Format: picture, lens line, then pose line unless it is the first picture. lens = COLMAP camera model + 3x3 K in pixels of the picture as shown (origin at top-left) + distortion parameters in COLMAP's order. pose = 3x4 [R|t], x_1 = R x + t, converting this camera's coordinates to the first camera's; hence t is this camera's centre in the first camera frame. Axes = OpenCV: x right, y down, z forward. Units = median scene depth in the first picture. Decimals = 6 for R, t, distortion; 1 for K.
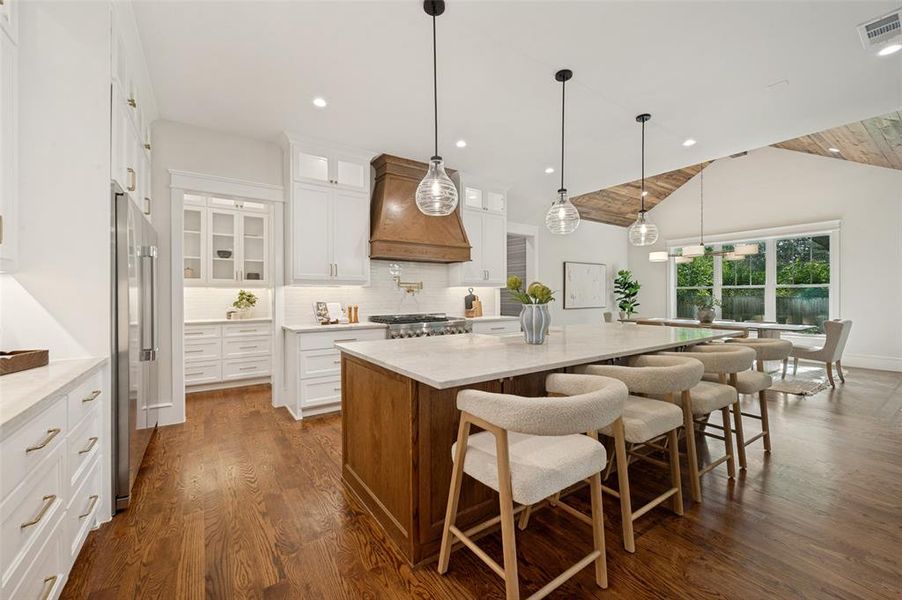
lens RADIAL K [[364.6, 0, 445.1], [0, 364.6, 298.5], [0, 0, 1]] dist [-0.006644, 0.001096]
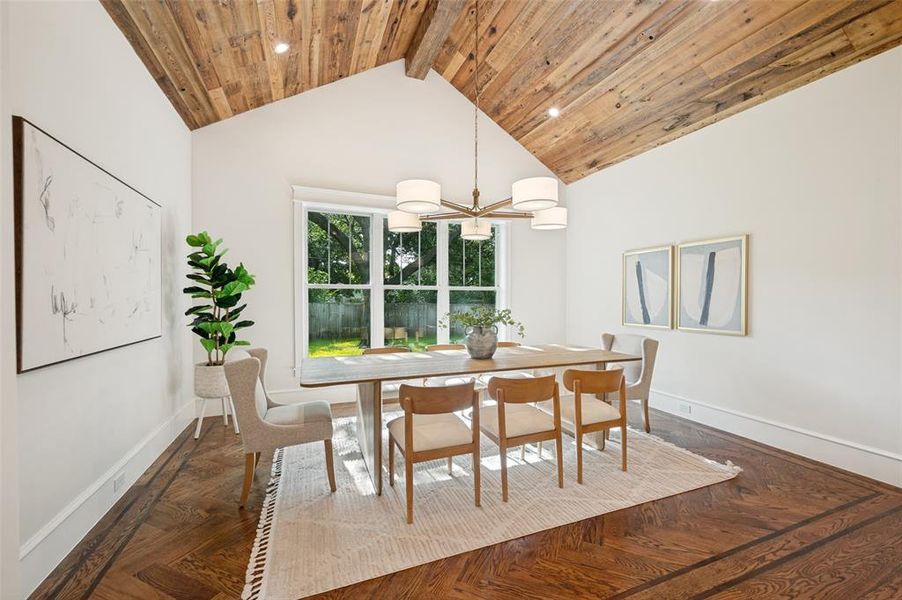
lens RADIAL K [[364.6, 0, 448.2], [0, 364.6, 307.1], [0, 0, 1]] dist [-0.006644, 0.001096]
pose [[0.209598, -0.017872, 0.977624, 0.181977], [0.005687, 0.999838, 0.017059, -0.006891], [-0.977771, 0.001984, 0.209665, 0.692651]]
